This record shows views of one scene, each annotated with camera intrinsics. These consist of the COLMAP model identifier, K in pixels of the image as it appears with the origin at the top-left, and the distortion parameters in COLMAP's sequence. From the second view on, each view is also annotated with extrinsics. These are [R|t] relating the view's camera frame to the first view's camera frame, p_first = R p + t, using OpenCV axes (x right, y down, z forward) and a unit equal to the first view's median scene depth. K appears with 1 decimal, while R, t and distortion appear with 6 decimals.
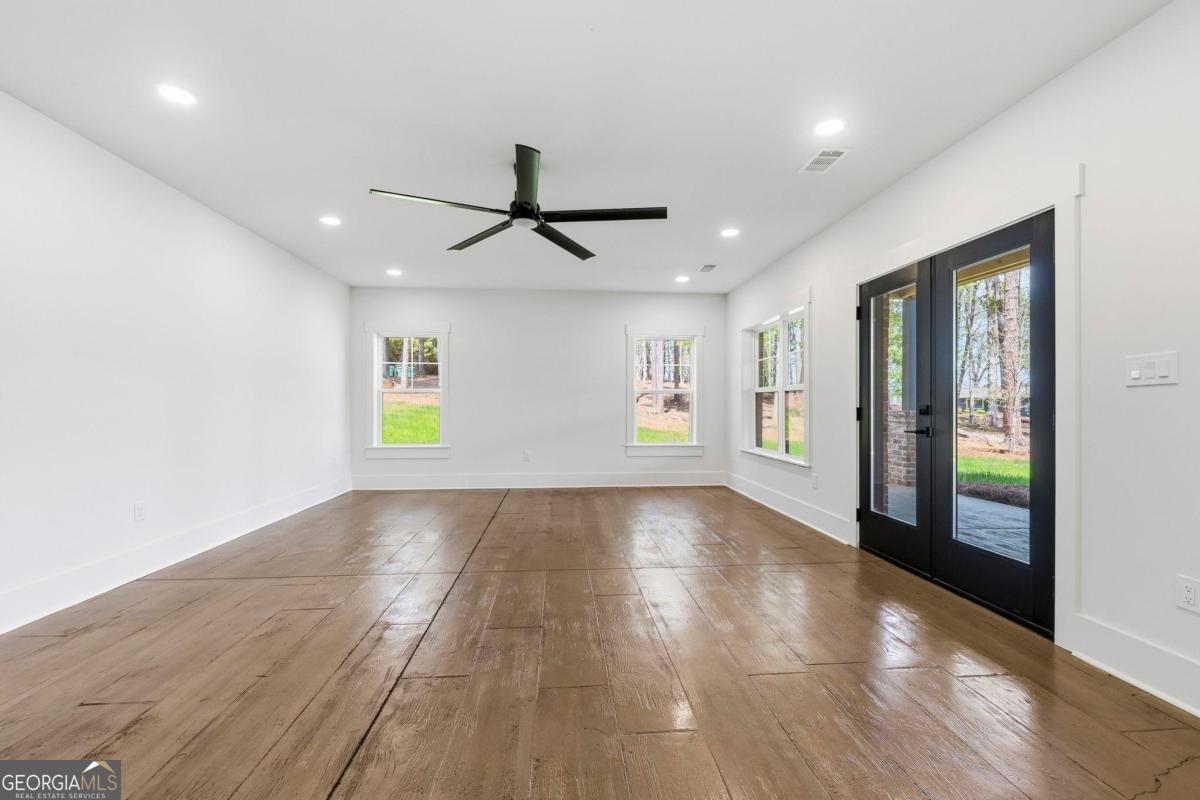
lens RADIAL K [[487.0, 0, 597.3], [0, 487.0, 404.7], [0, 0, 1]] dist [-0.000417, -0.002354]
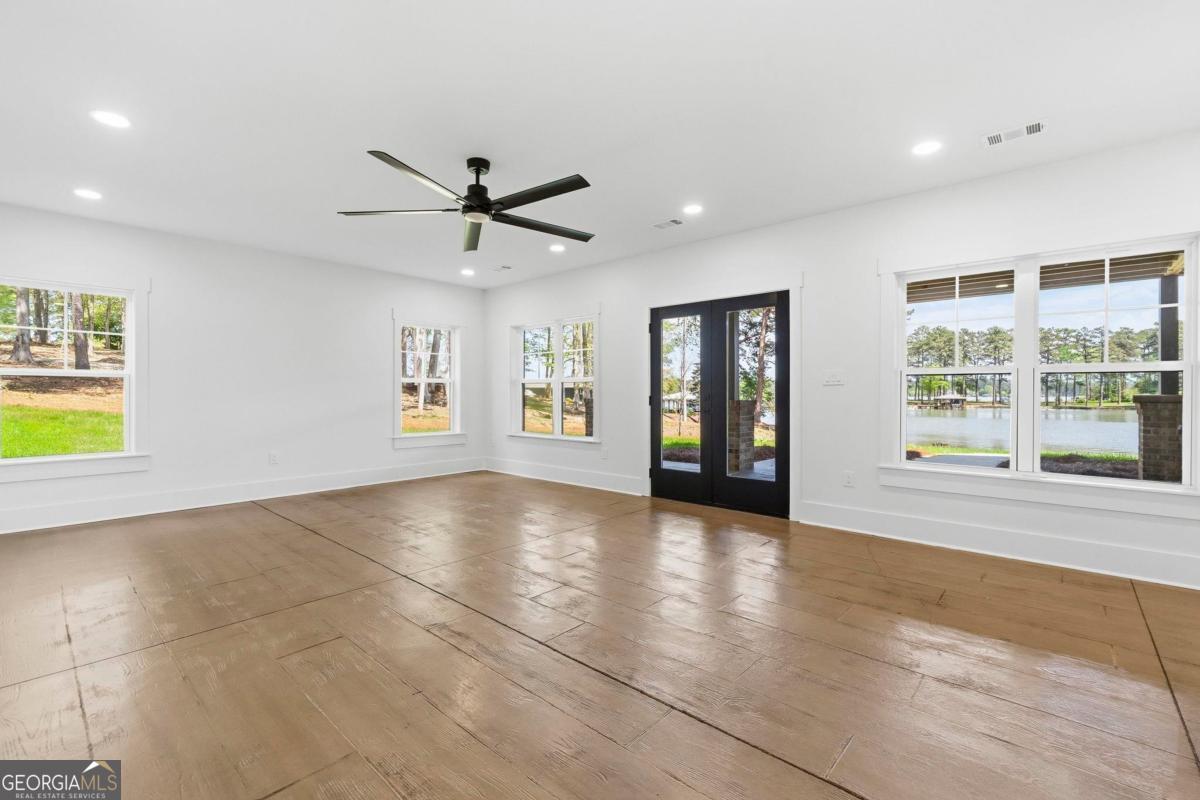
lens RADIAL K [[512.2, 0, 595.0], [0, 512.2, 392.1], [0, 0, 1]] dist [-0.000218, 0.000077]
pose [[0.729616, 0.000699, 0.683857, -0.555313], [0.001369, 0.999996, -0.002483, -0.001396], [-0.683856, 0.002748, 0.729612, 0.034683]]
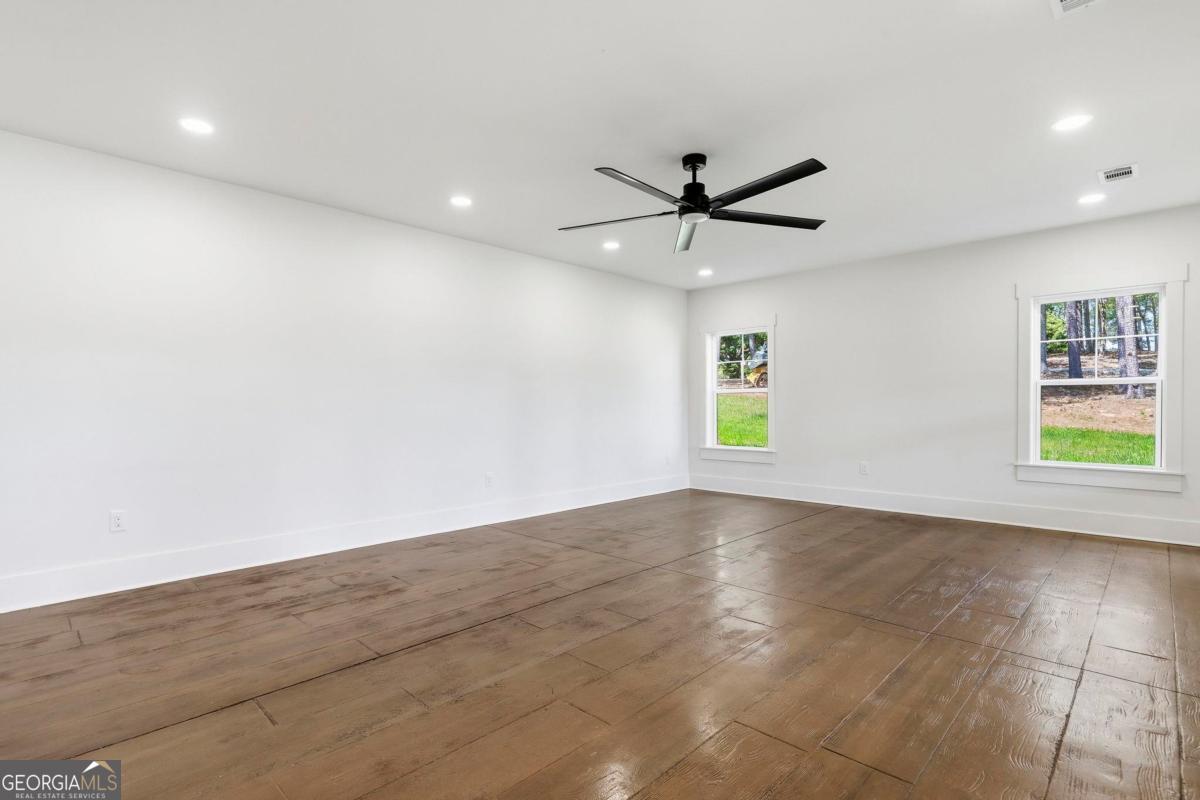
lens RADIAL K [[578.2, 0, 601.0], [0, 578.2, 406.5], [0, 0, 1]] dist [-0.004010, 0.001540]
pose [[0.664381, -0.002515, -0.747389, 0.460326], [0.005391, 0.999984, 0.001428, 0.000045], [0.747374, -0.004978, 0.664385, 0.076567]]
